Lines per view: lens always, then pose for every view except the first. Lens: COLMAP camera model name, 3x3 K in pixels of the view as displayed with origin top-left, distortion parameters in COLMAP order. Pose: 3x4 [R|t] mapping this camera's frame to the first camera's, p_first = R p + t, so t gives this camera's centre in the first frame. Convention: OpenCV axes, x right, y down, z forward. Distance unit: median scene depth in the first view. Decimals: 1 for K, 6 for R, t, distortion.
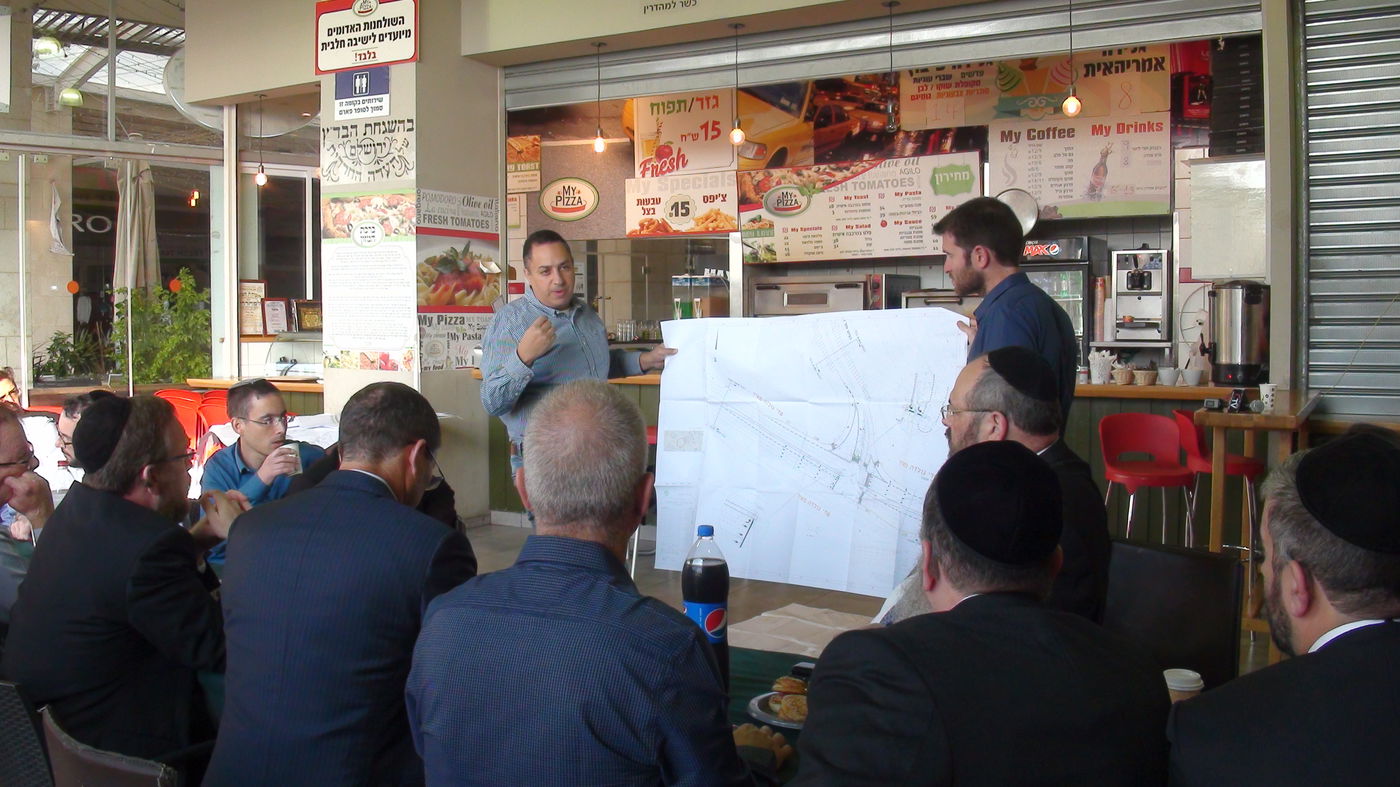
lens RADIAL K [[1199.9, 0, 661.1], [0, 1199.9, 366.7], [0, 0, 1]] dist [0.013028, -0.159215]
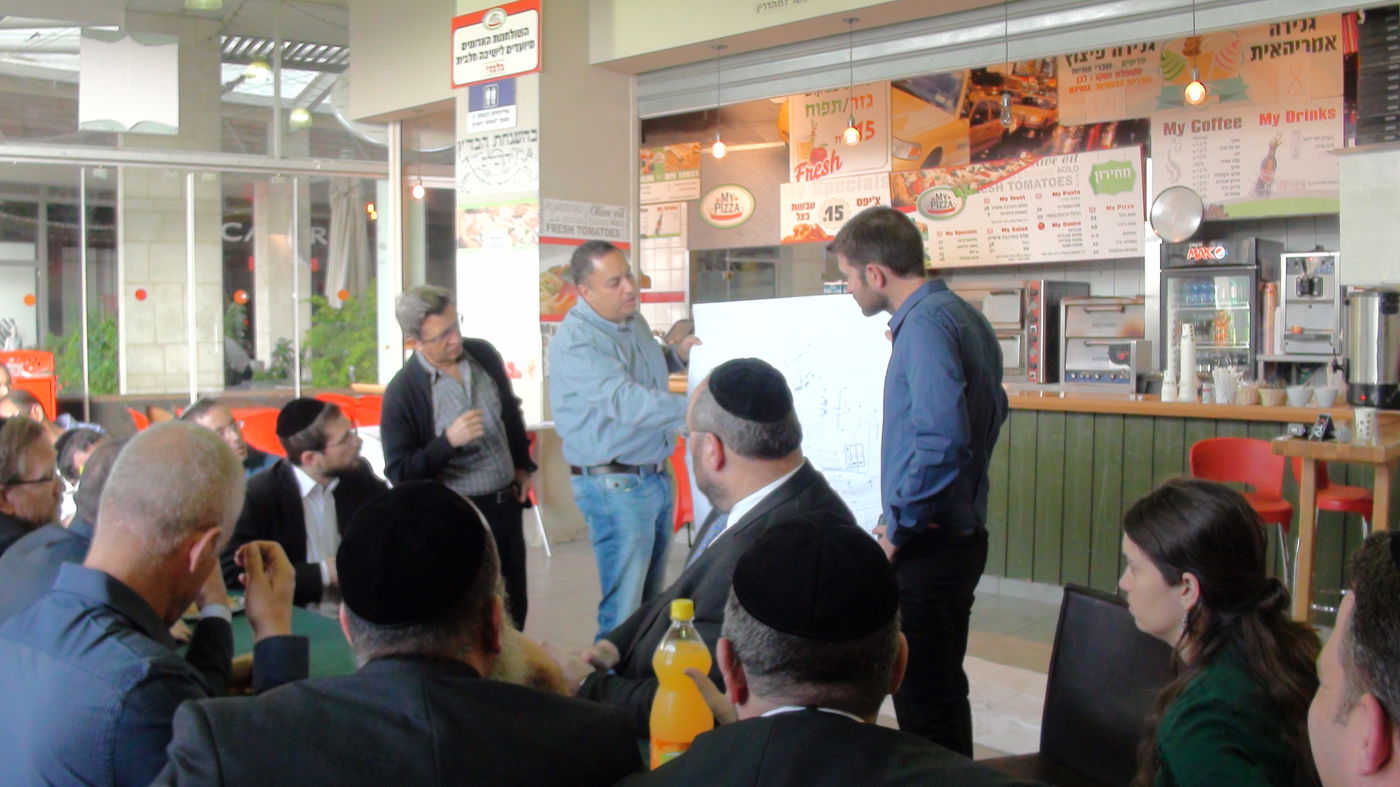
lens RADIAL K [[1223.4, 0, 686.6], [0, 1223.4, 369.9], [0, 0, 1]] dist [-0.005834, -0.076966]
pose [[0.980301, 0.008340, -0.197333, 0.105015], [-0.008879, 0.999959, -0.001847, -0.003505], [0.197310, 0.003563, 0.980335, 0.018203]]
